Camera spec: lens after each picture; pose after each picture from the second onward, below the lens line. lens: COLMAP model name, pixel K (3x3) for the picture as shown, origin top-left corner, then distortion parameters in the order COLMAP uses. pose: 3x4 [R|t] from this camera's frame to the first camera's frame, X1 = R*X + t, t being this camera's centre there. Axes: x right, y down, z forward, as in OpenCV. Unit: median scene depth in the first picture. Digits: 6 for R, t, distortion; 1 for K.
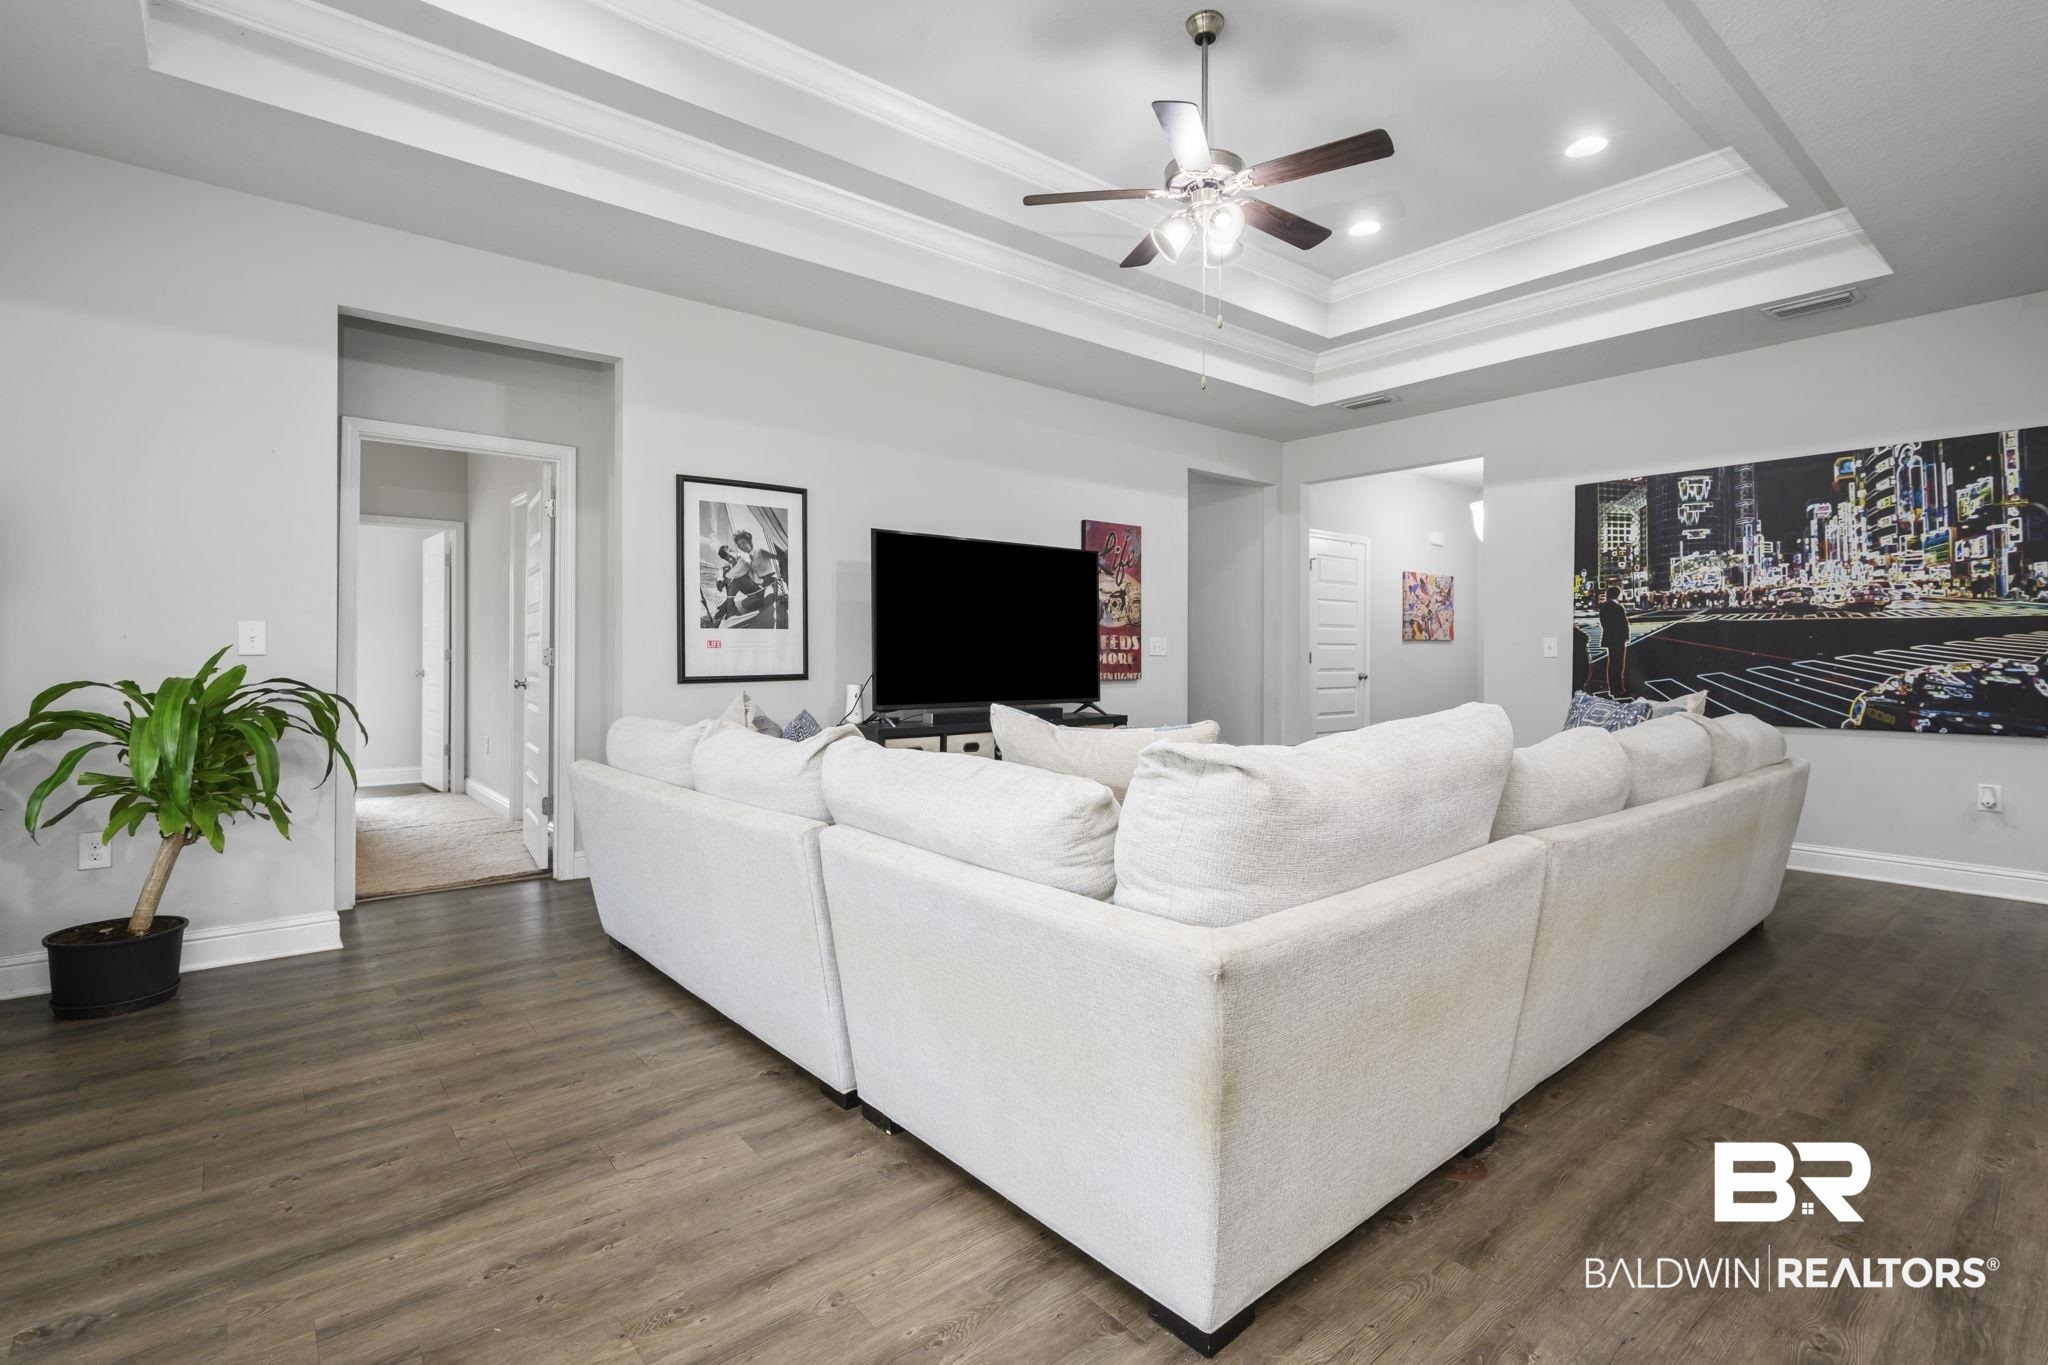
lens RADIAL K [[950.7, 0, 1013.3], [0, 950.7, 658.2], [0, 0, 1]] dist [0.002609, 0.000460]
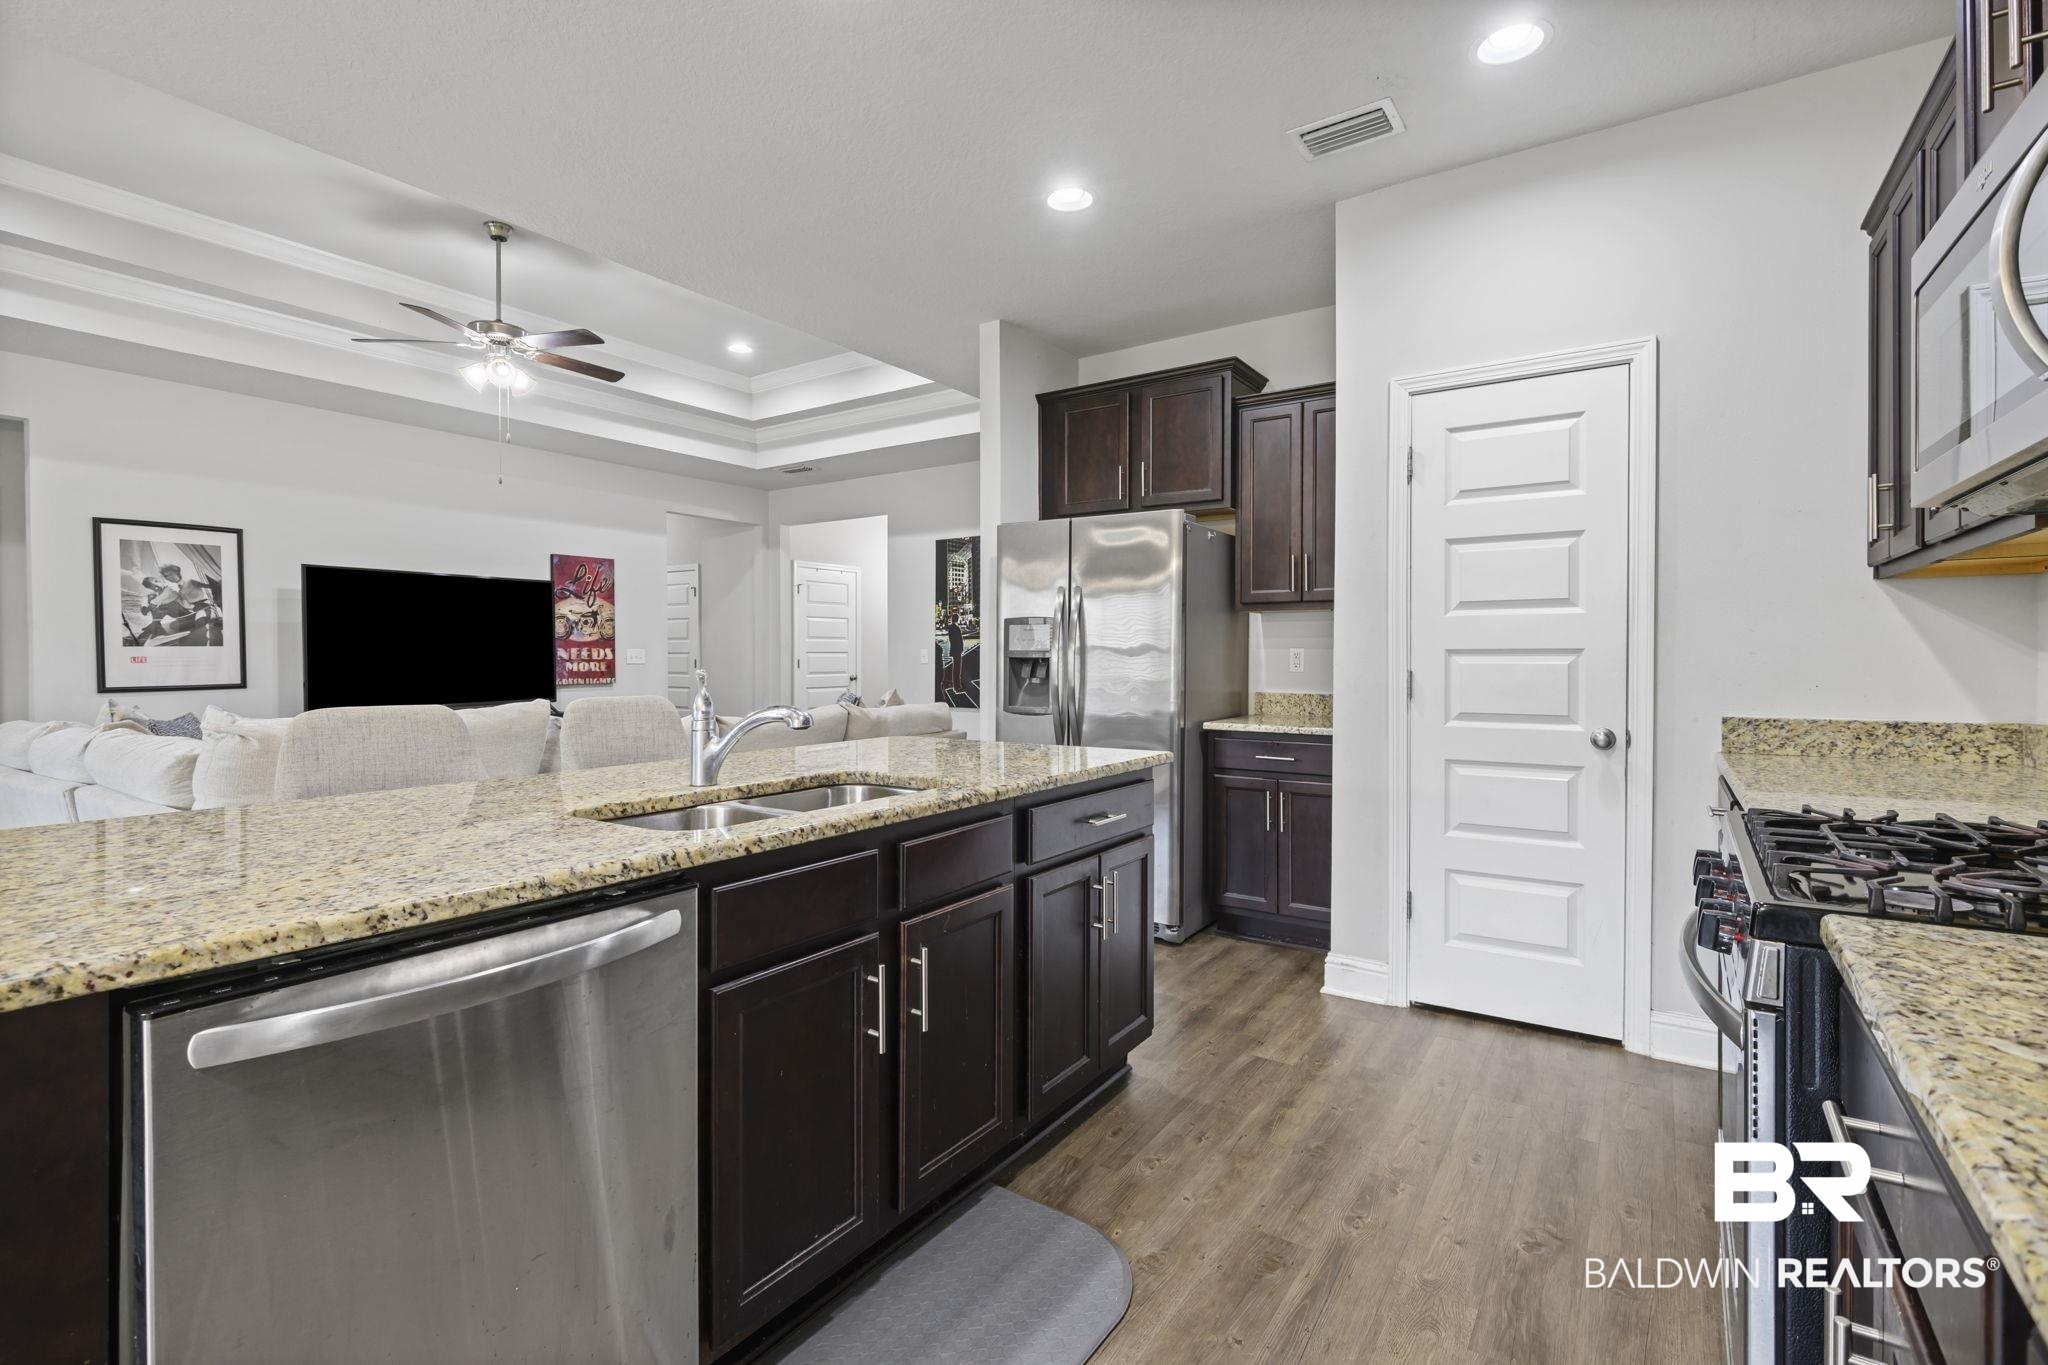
lens RADIAL K [[930.5, 0, 1022.3], [0, 930.5, 667.8], [0, 0, 1]] dist [0.003665, -0.005222]
pose [[0.958467, -0.007344, 0.285108, 0.340013], [0.004285, 0.999926, 0.011350, -0.010717], [-0.285171, -0.009657, 0.958428, -0.354735]]
